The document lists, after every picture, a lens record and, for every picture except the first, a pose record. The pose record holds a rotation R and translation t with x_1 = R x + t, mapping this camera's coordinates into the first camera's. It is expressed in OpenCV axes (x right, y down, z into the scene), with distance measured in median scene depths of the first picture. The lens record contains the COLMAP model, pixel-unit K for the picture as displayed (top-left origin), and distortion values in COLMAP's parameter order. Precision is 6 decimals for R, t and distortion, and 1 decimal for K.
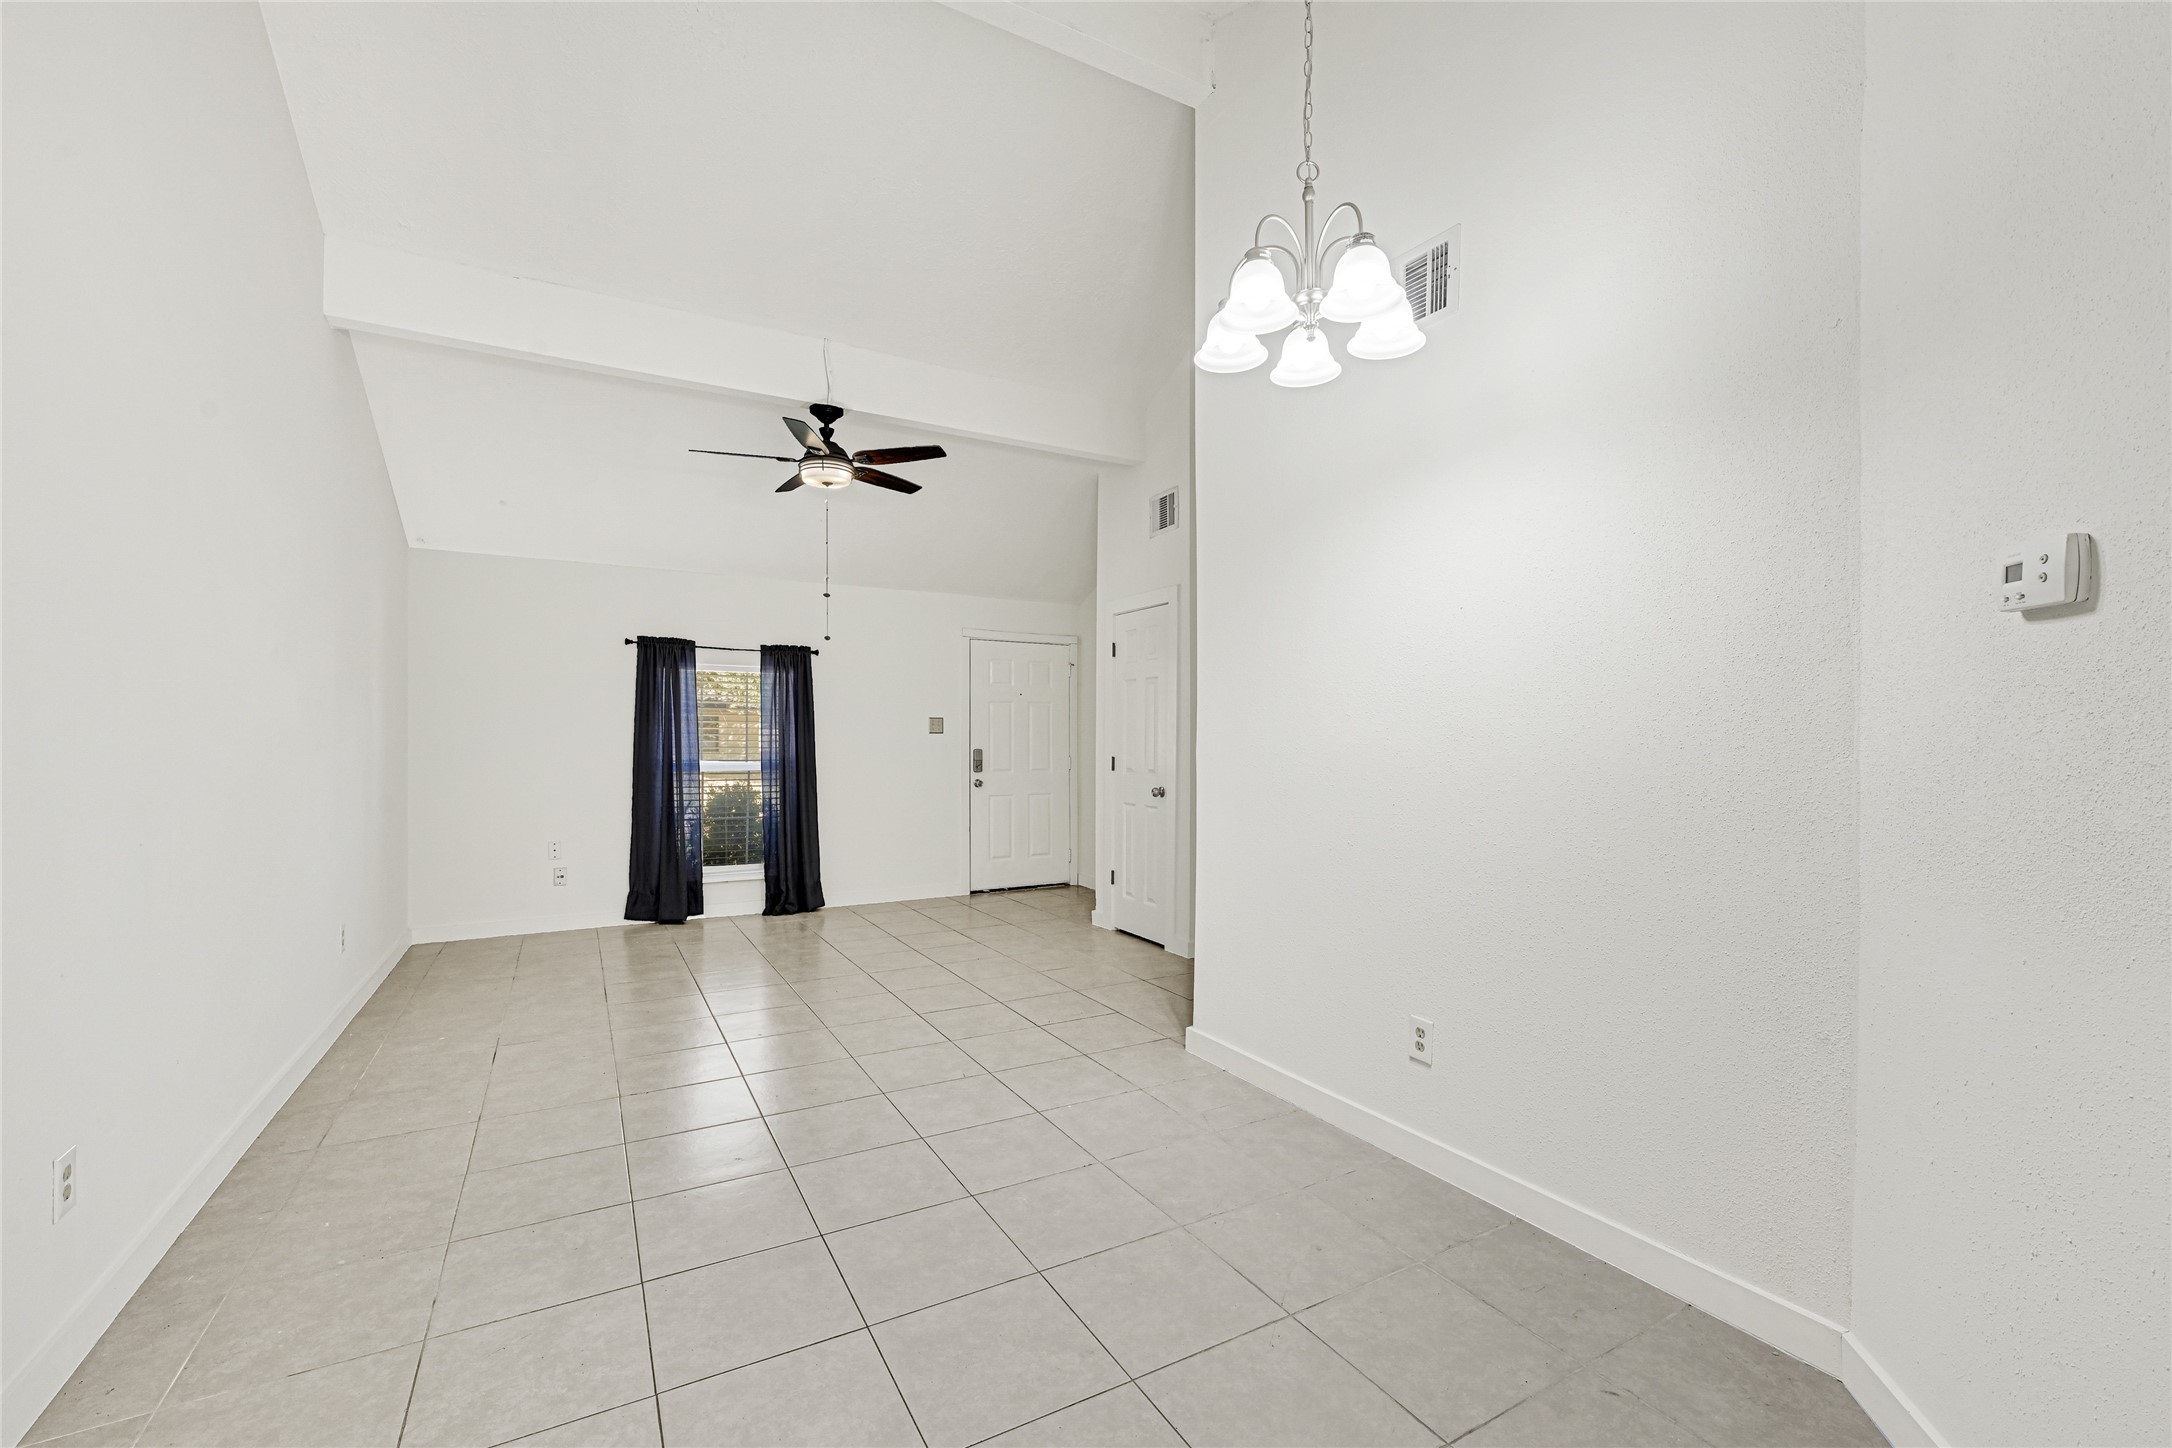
lens RADIAL K [[900.5, 0, 1082.9], [0, 900.5, 747.6], [0, 0, 1]] dist [0.000423, 0.000125]
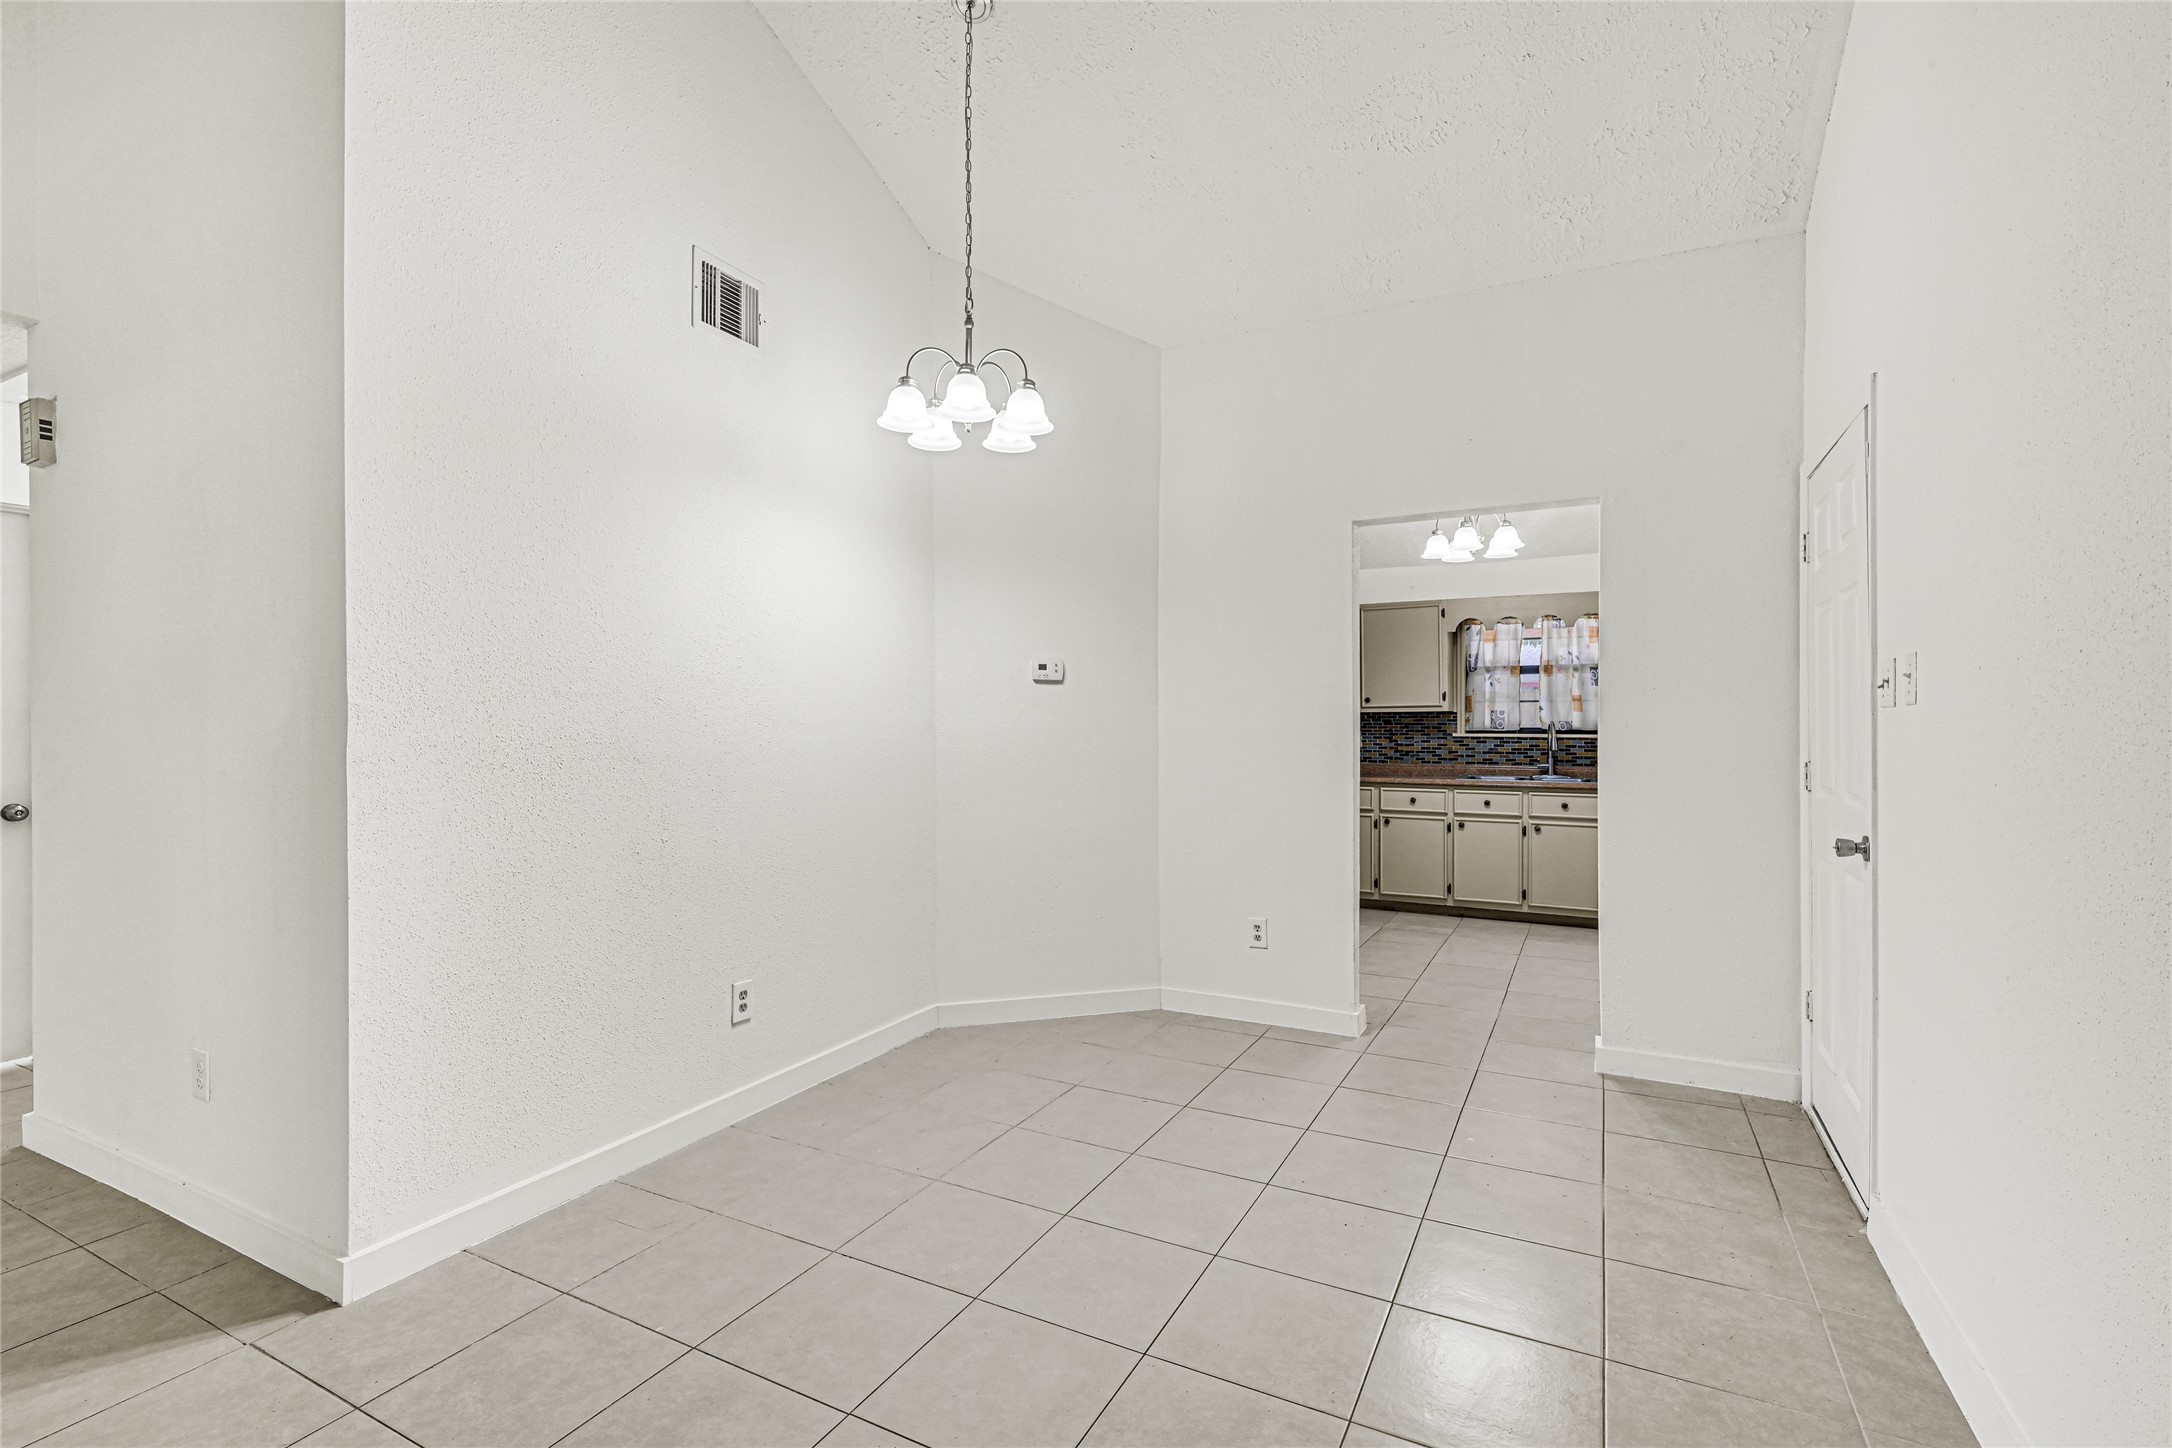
lens RADIAL K [[980.1, 0, 1088.7], [0, 980.1, 736.3], [0, 0, 1]] dist [0.000034, 0.000115]
pose [[-0.541027, -0.013530, 0.840896, -0.363866], [0.008929, 0.999722, 0.021831, -0.007471], [-0.840958, 0.019320, -0.540756, 0.555321]]
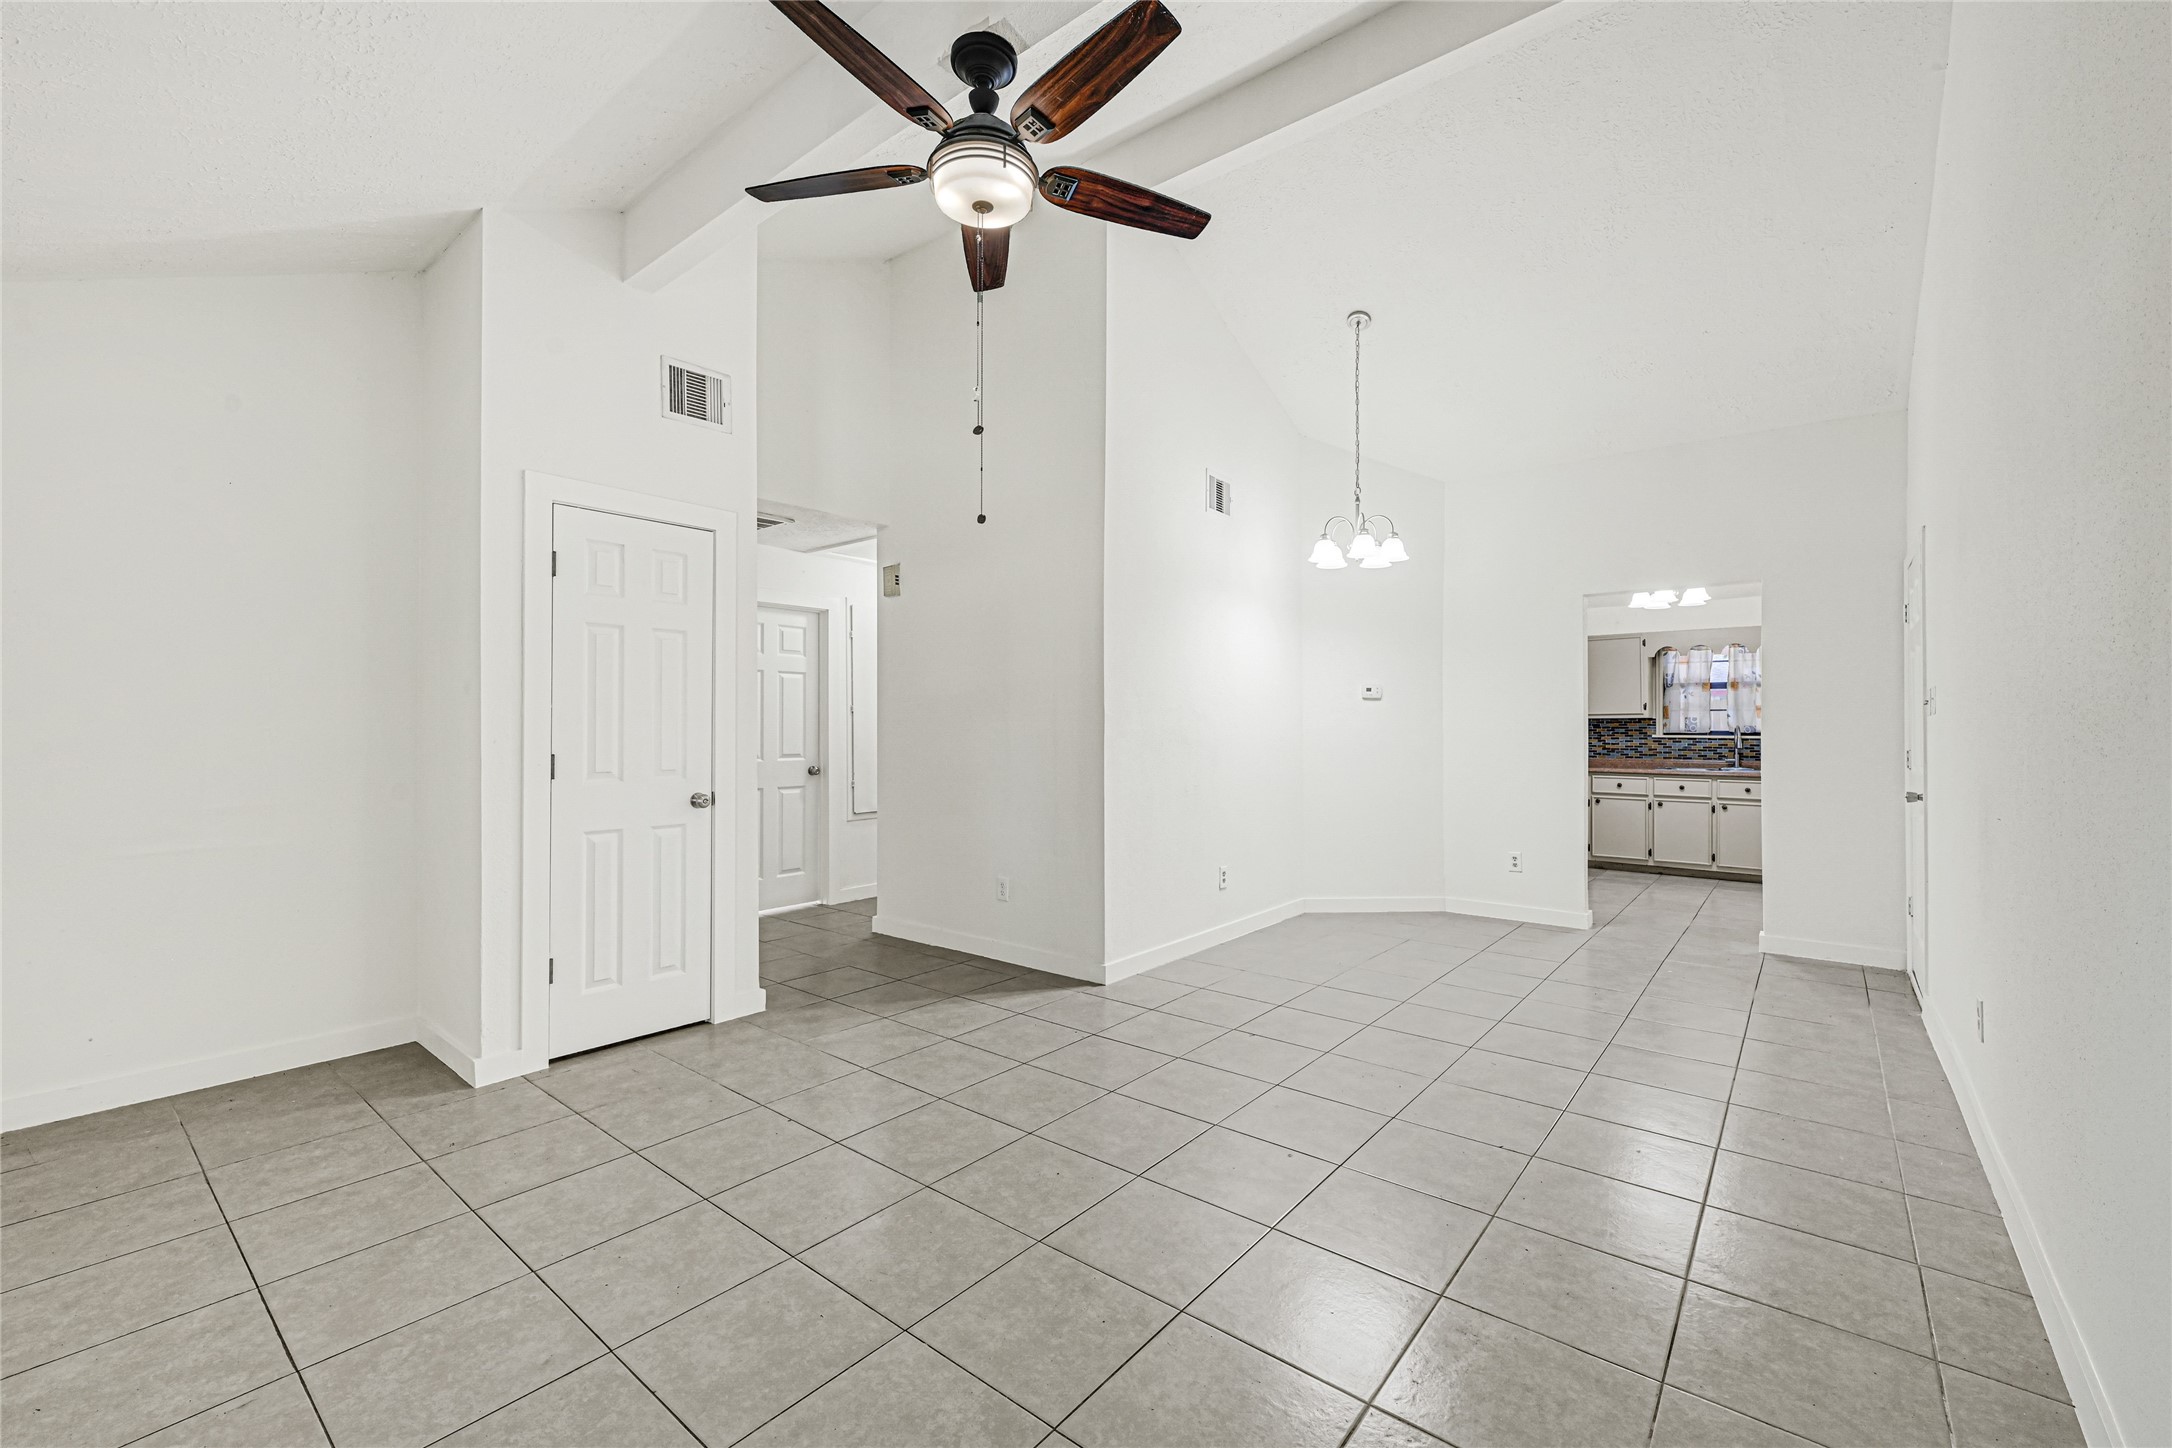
lens RADIAL K [[892.4, 0, 1087.0], [0, 892.4, 728.0], [0, 0, 1]] dist [-0.000127, -0.000095]
pose [[-0.359764, -0.003452, 0.933037, -0.579514], [0.007001, 0.999955, 0.006399, -0.007264], [-0.933017, 0.008834, -0.359724, 0.857047]]
